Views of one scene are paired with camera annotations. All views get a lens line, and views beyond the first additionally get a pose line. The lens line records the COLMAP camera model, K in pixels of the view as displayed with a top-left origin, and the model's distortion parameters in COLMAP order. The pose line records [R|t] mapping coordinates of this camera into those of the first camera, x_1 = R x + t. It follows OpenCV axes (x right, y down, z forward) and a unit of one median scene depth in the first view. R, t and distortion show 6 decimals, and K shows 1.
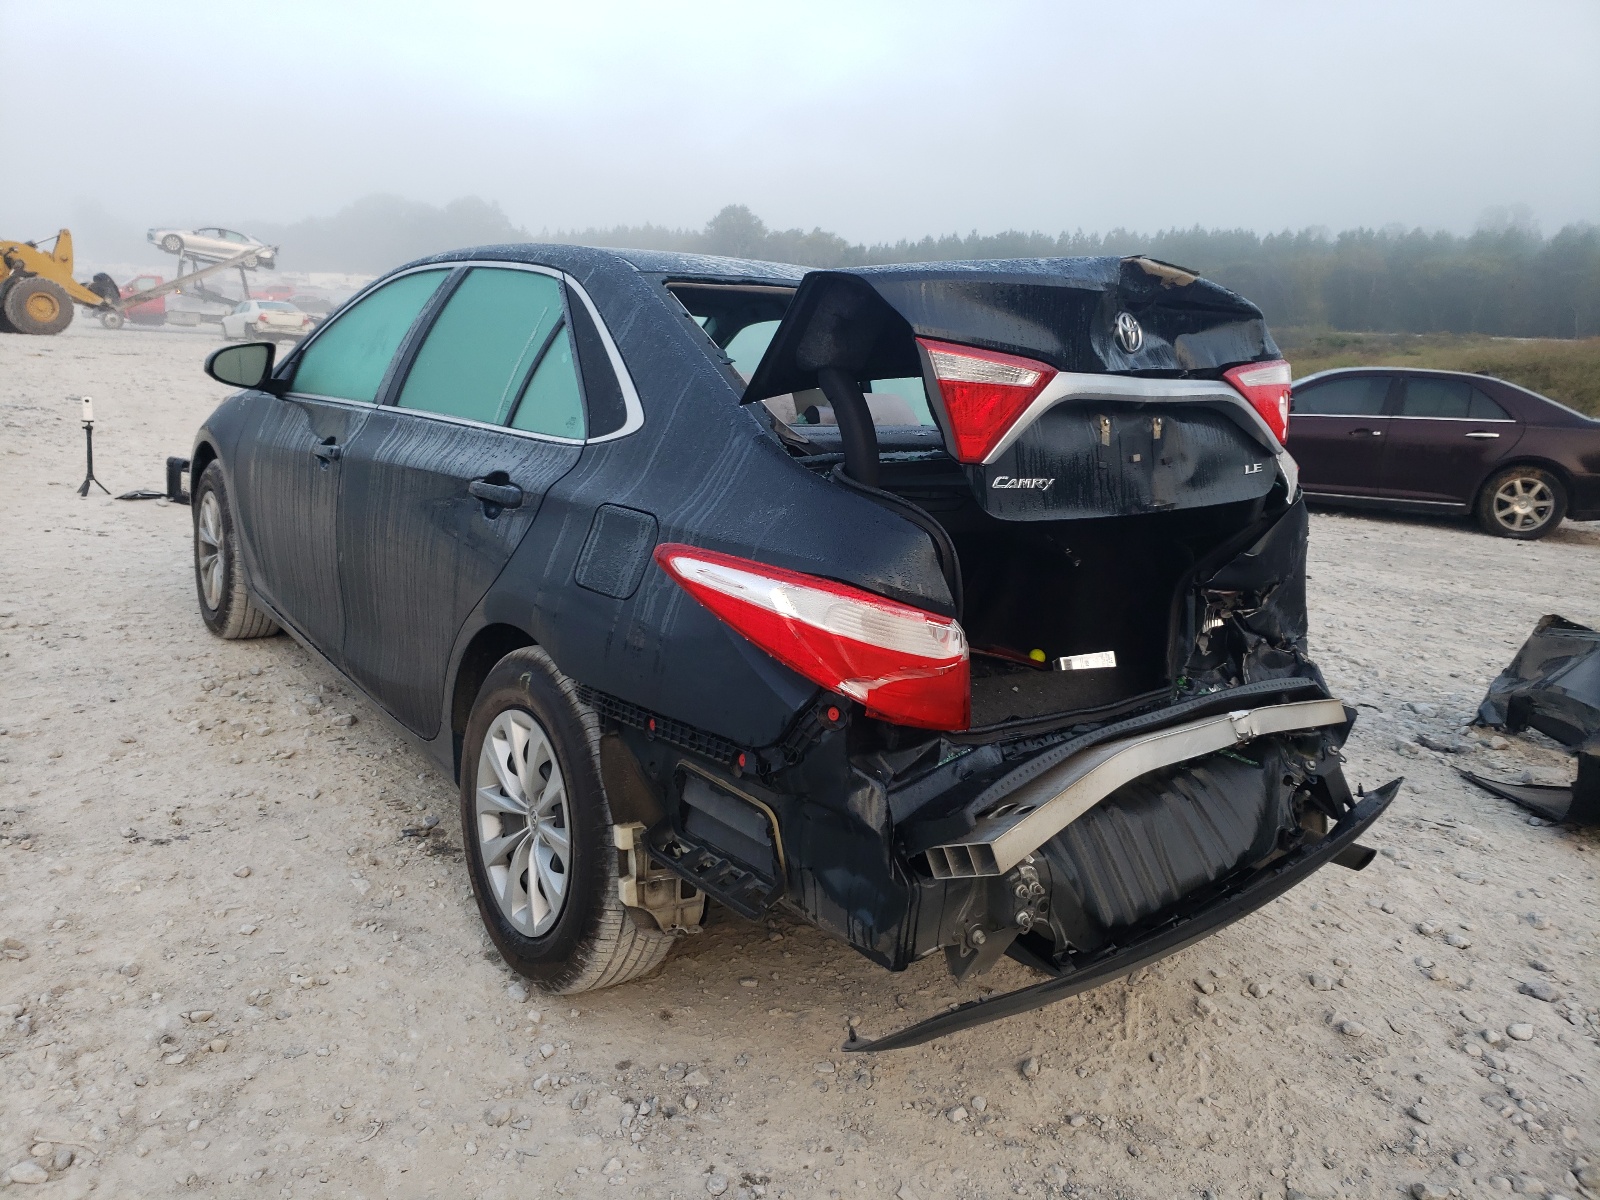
lens RADIAL K [[1326.2, 0, 800.0], [0, 1326.2, 600.0], [0, 0, 1]] dist [-0.024971, -0.003676]
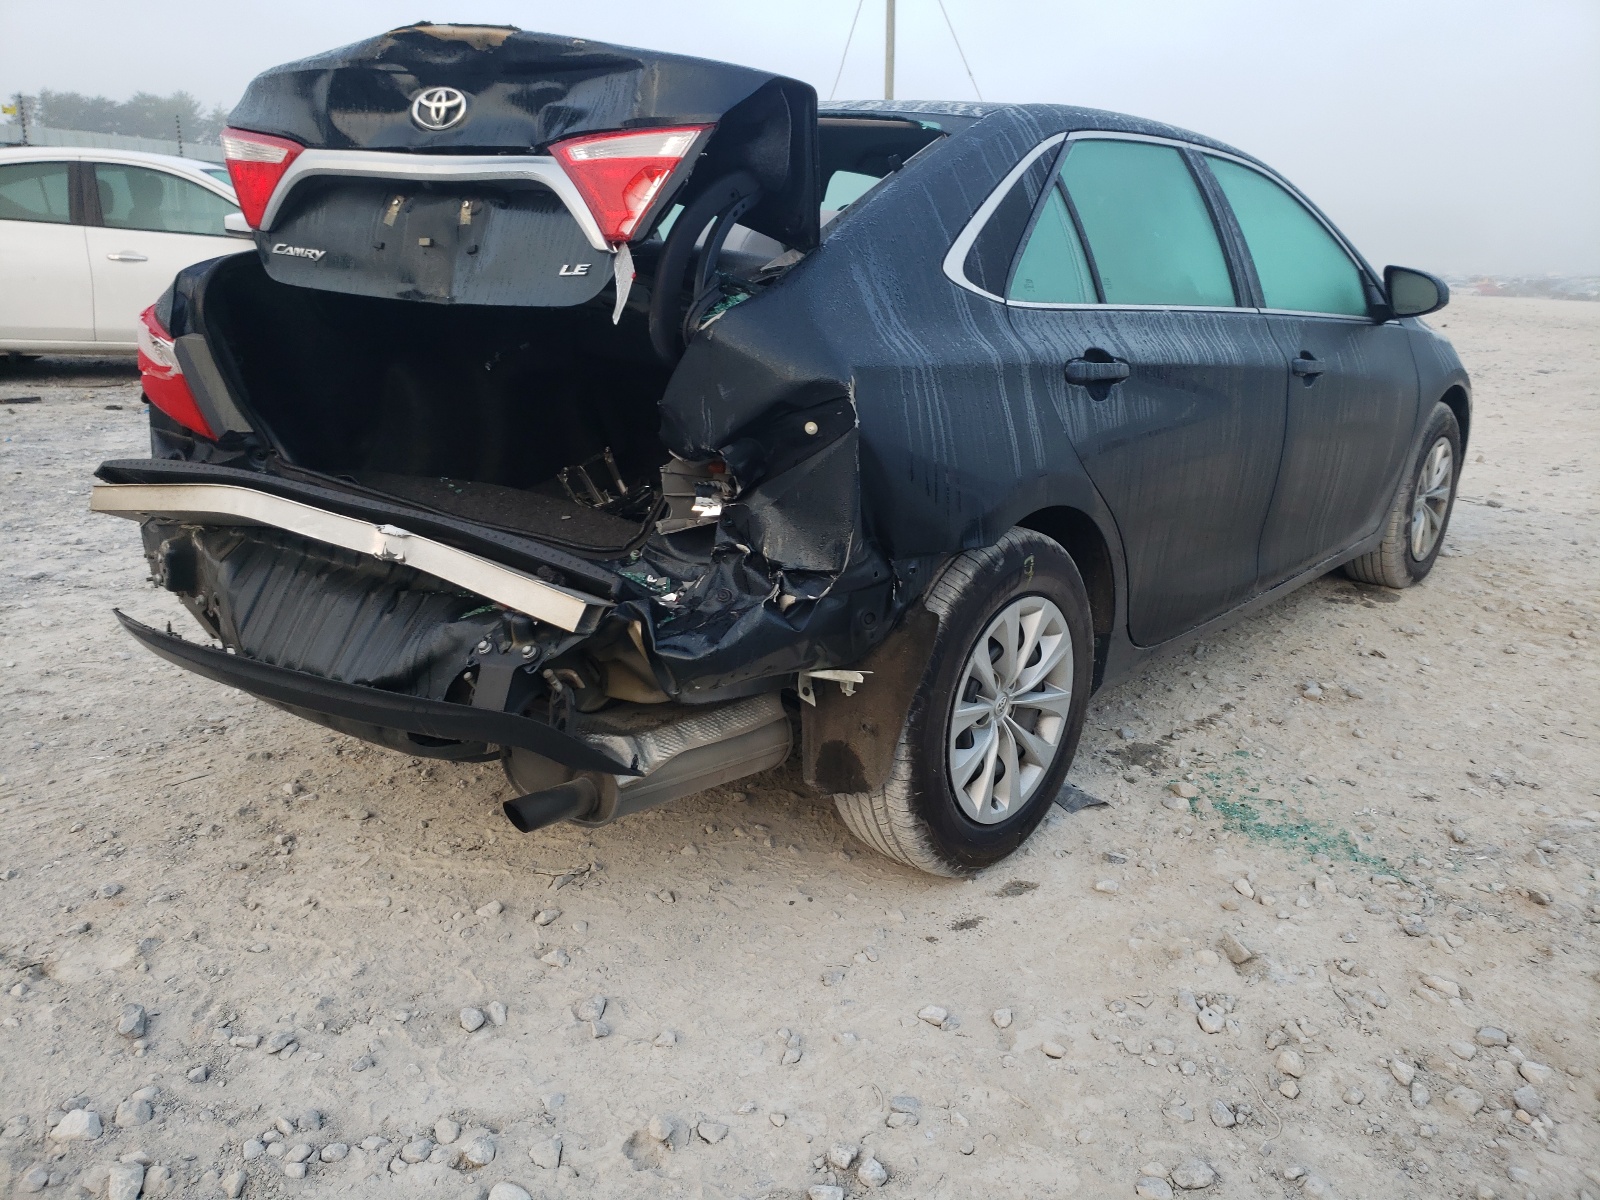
lens RADIAL K [[1326.2, 0, 800.0], [0, 1326.2, 600.0], [0, 0, 1]] dist [-0.024971, -0.003676]
pose [[0.239788, 0.228711, -0.943500, 1.295012], [-0.221124, 0.959176, 0.176312, -0.088987], [0.945307, 0.166353, 0.280573, 1.050088]]
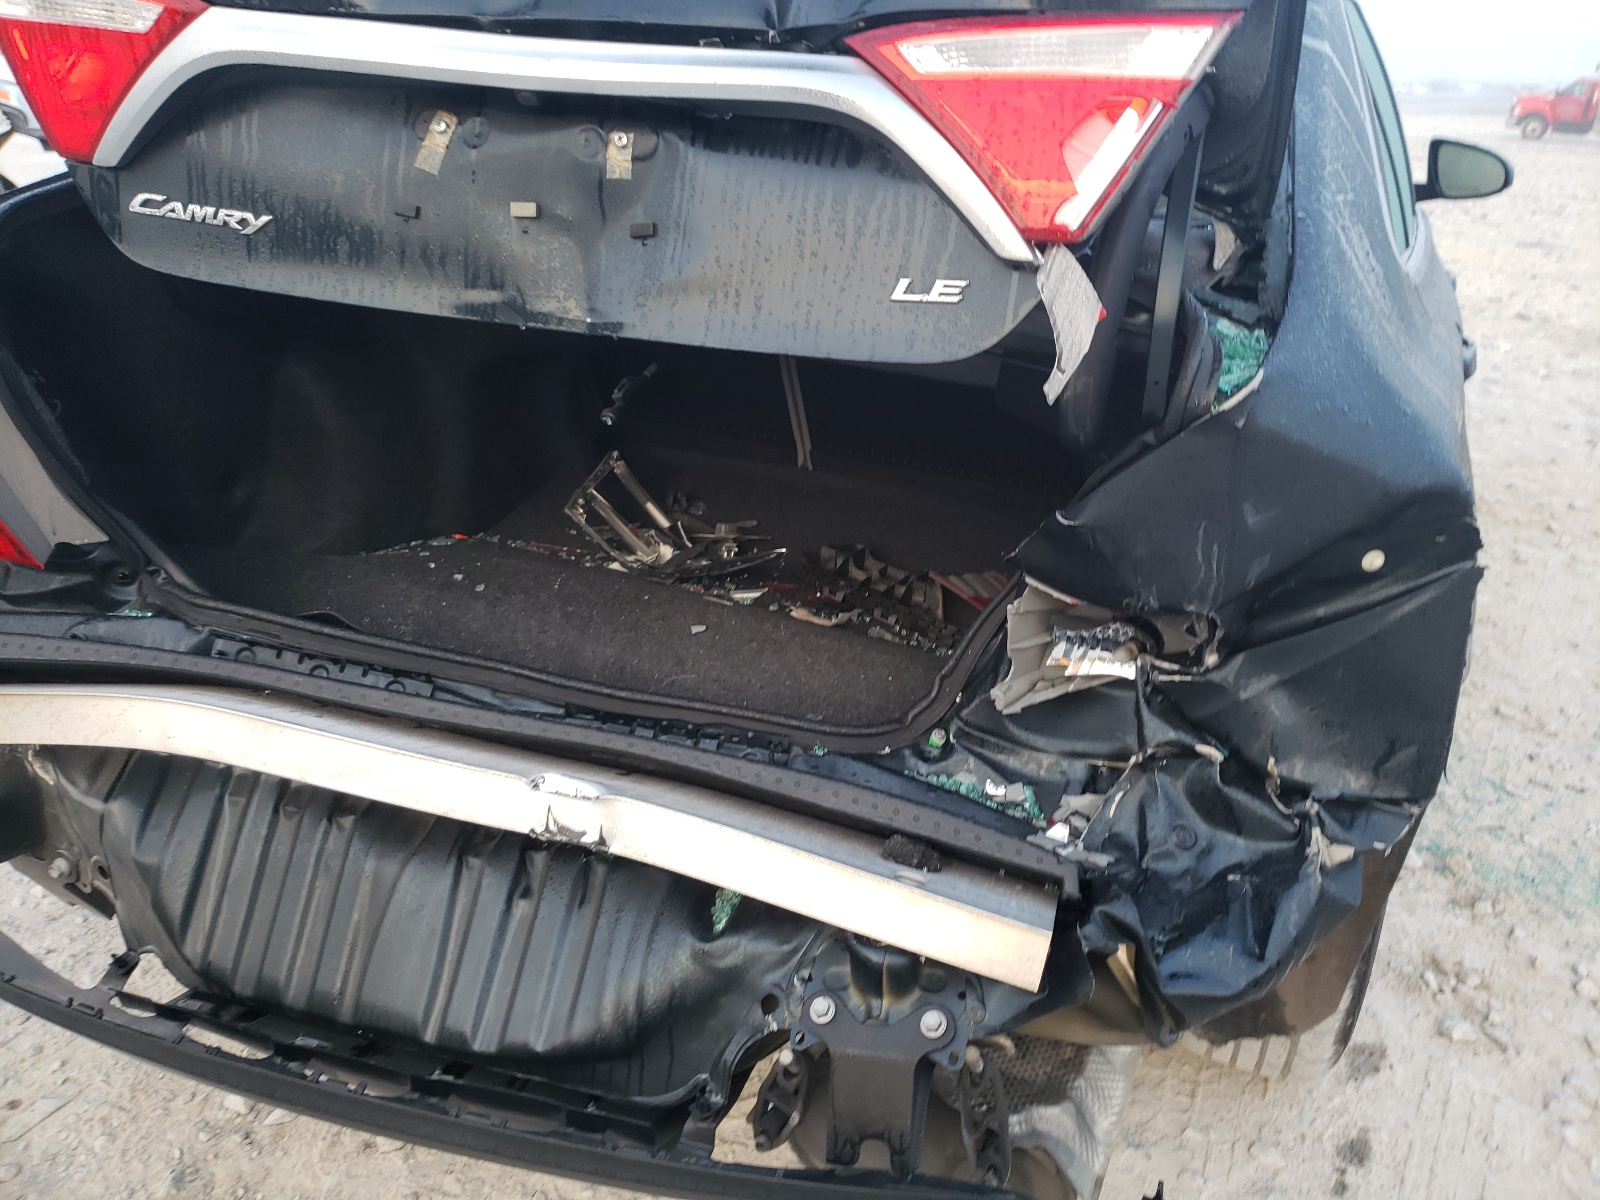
lens RADIAL K [[1327.9, 0, 800.6], [0, 1327.9, 576.9], [0, 0, 1]] dist [0.017262, 0.001452]
pose [[0.518981, 0.312855, -0.795475, 0.756104], [-0.192985, 0.949470, 0.247513, -0.122158], [0.832716, 0.025061, 0.553133, 0.830198]]
